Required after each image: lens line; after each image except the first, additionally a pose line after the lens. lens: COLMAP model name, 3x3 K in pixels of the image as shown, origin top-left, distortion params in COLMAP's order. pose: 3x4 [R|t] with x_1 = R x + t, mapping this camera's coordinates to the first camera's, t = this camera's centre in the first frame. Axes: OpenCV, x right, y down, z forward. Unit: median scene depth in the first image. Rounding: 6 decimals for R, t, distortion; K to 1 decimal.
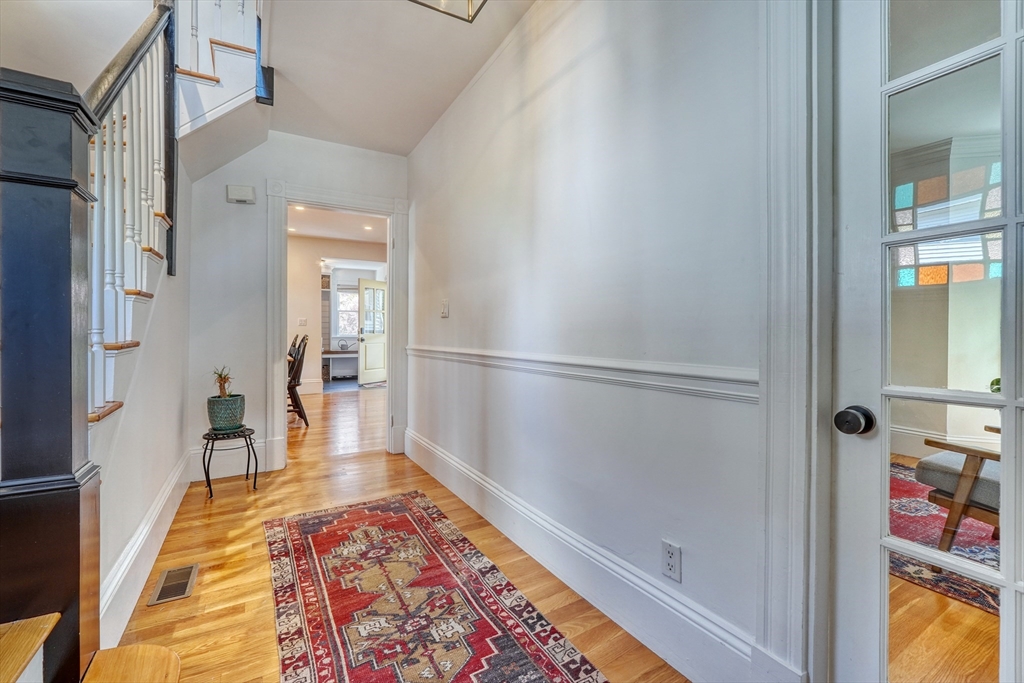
lens RADIAL K [[434.7, 0, 511.9], [0, 434.7, 337.7], [0, 0, 1]] dist [-0.018141, 0.002333]
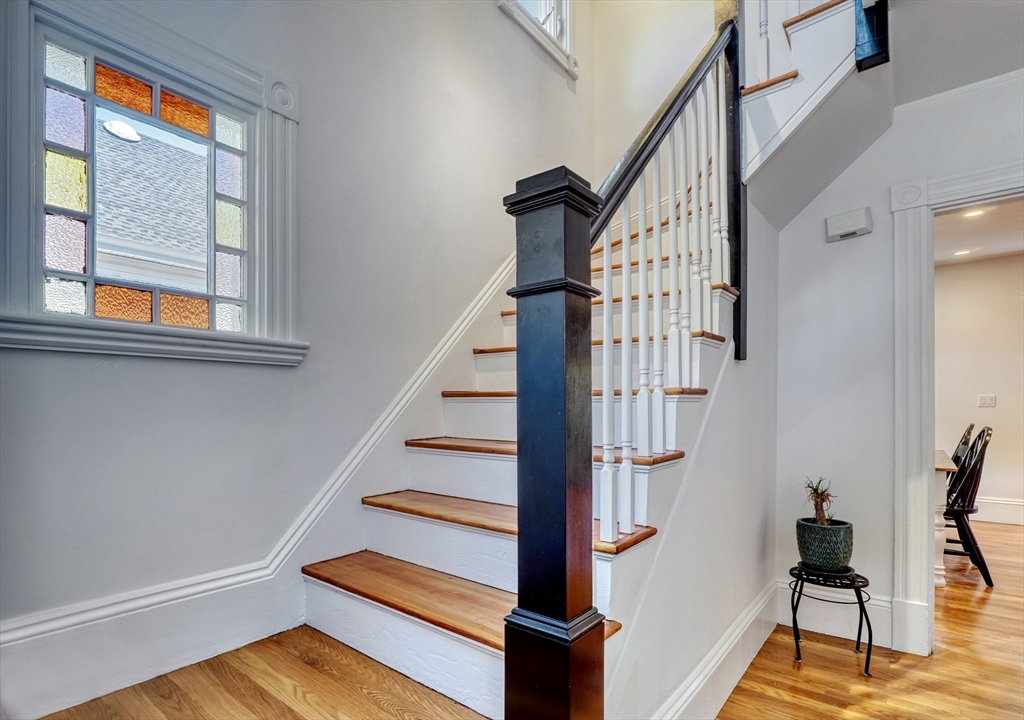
lens RADIAL K [[518.5, 0, 454.4], [0, 518.5, 406.3], [0, 0, 1]] dist [-0.009679, 0.003904]
pose [[0.292651, -0.004847, -0.956207, -0.040766], [-0.006935, 0.999950, -0.007191, -0.041674], [0.956194, 0.008735, 0.292602, 0.192600]]
